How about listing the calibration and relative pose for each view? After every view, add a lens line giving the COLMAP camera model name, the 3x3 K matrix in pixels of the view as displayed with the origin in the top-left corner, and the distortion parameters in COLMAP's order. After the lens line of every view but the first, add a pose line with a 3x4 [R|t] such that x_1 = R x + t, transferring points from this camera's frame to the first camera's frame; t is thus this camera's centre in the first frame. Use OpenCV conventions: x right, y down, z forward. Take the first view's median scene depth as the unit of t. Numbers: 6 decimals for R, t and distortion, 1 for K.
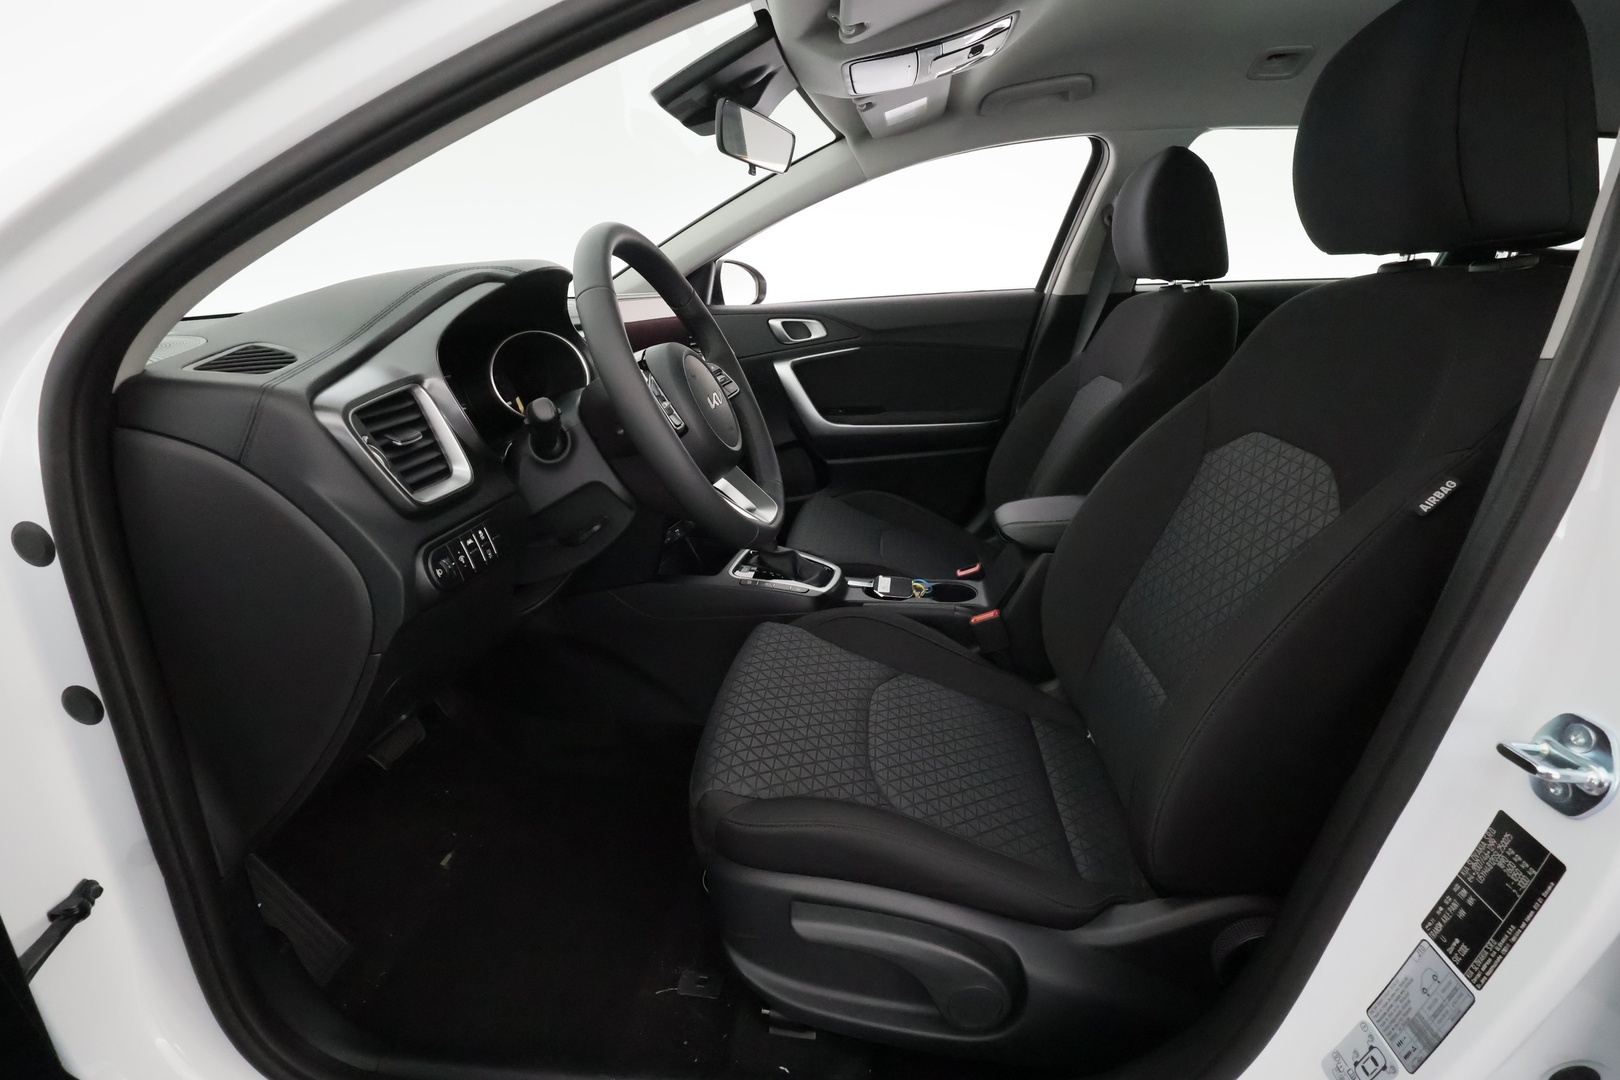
lens RADIAL K [[743.9, 0, 810.0], [0, 743.9, 540.0], [0, 0, 1]] dist [-0.002818, 0.001218]
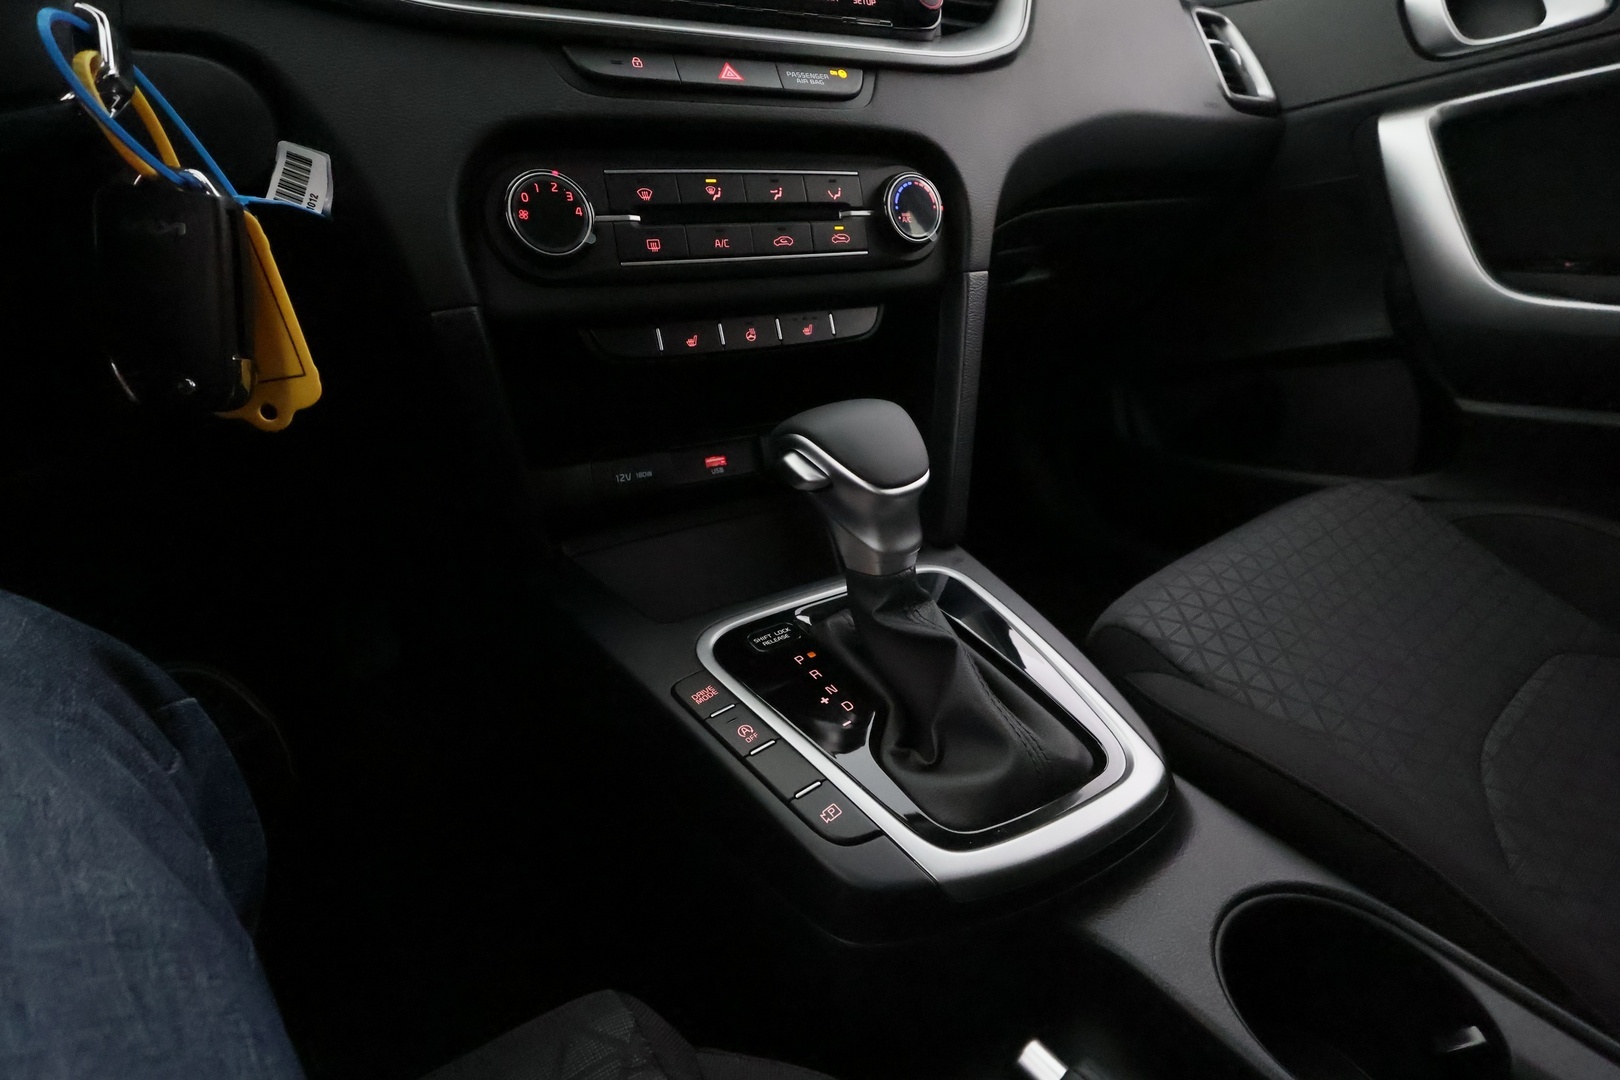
lens RADIAL K [[743.9, 0, 810.0], [0, 743.9, 540.0], [0, 0, 1]] dist [-0.002818, 0.001218]
pose [[0.681148, 0.310595, -0.662999, 0.100432], [-0.238187, 0.950302, 0.200481, -0.056558], [0.692318, 0.021361, 0.721277, 0.741755]]
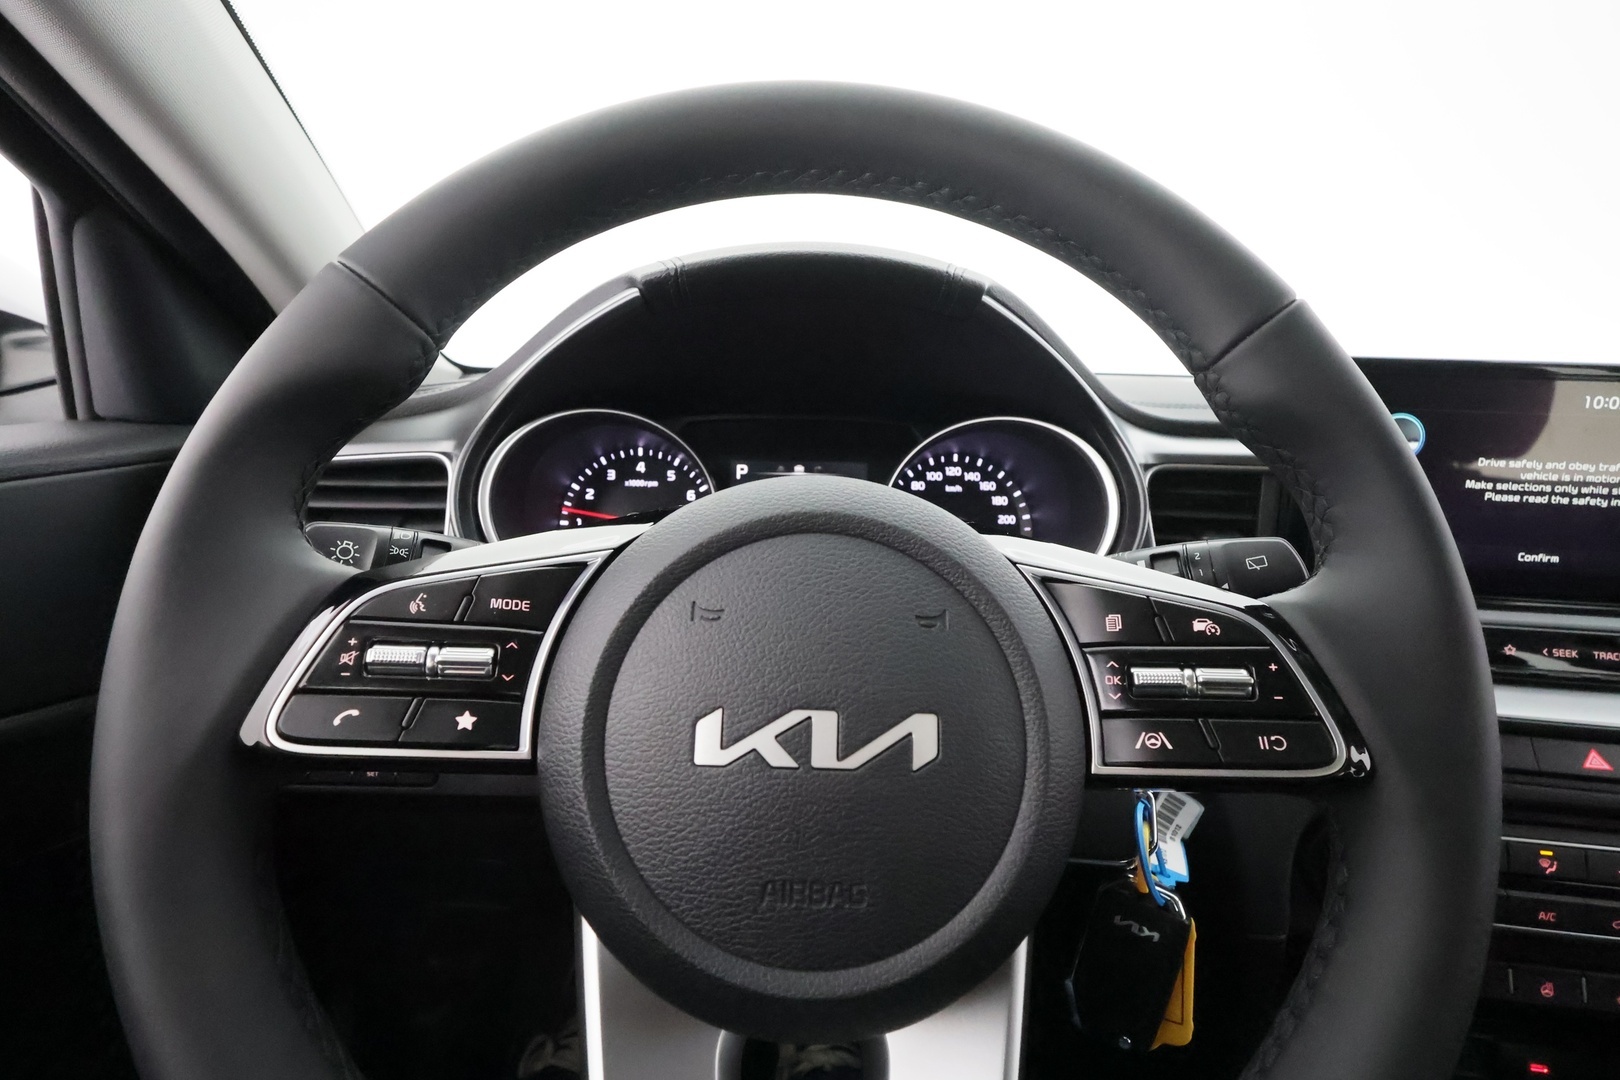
lens RADIAL K [[743.9, 0, 810.0], [0, 743.9, 540.0], [0, 0, 1]] dist [-0.002818, 0.001218]
pose [[0.144501, 0.243256, -0.959138, 0.046707], [-0.363881, 0.914454, 0.177102, -0.173301], [0.920168, 0.323421, 0.220656, 0.566837]]
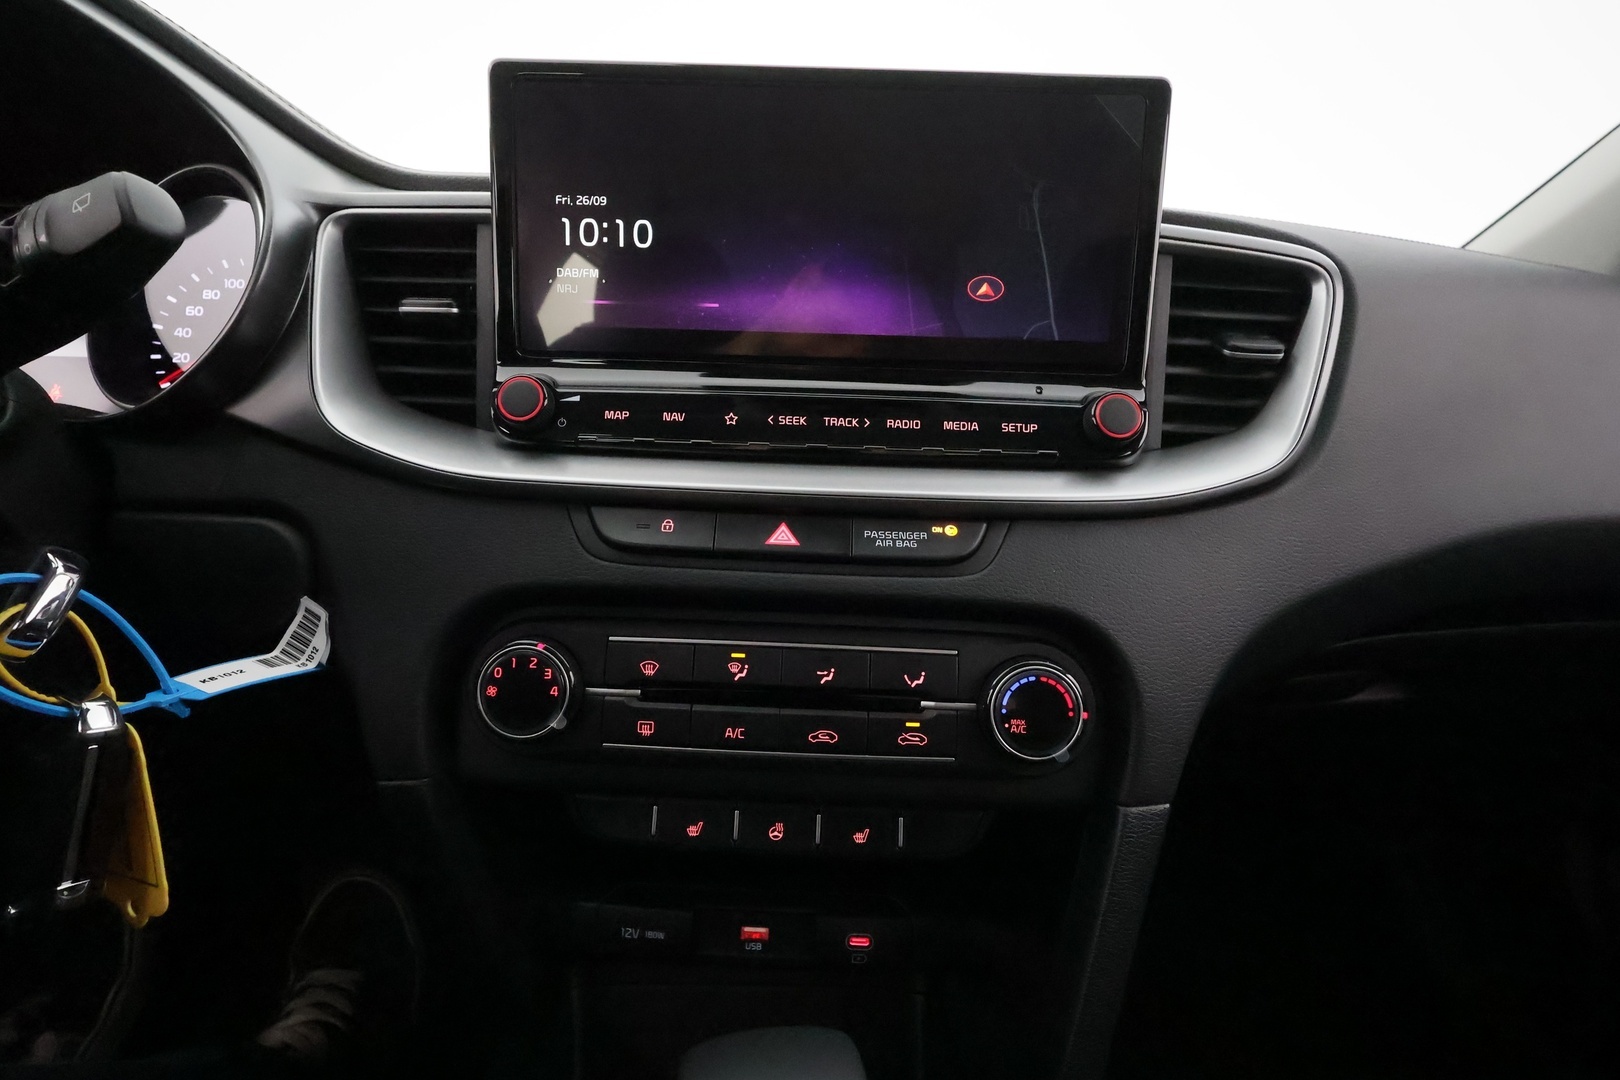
lens RADIAL K [[746.0, 0, 810.0], [0, 746.0, 540.0], [0, 0, 1]] dist [-0.008462, 0.010463]
pose [[0.236149, 0.231310, -0.943784, 0.056512], [-0.353483, 0.925161, 0.138299, -0.187515], [0.905142, 0.300953, 0.300241, 0.854268]]
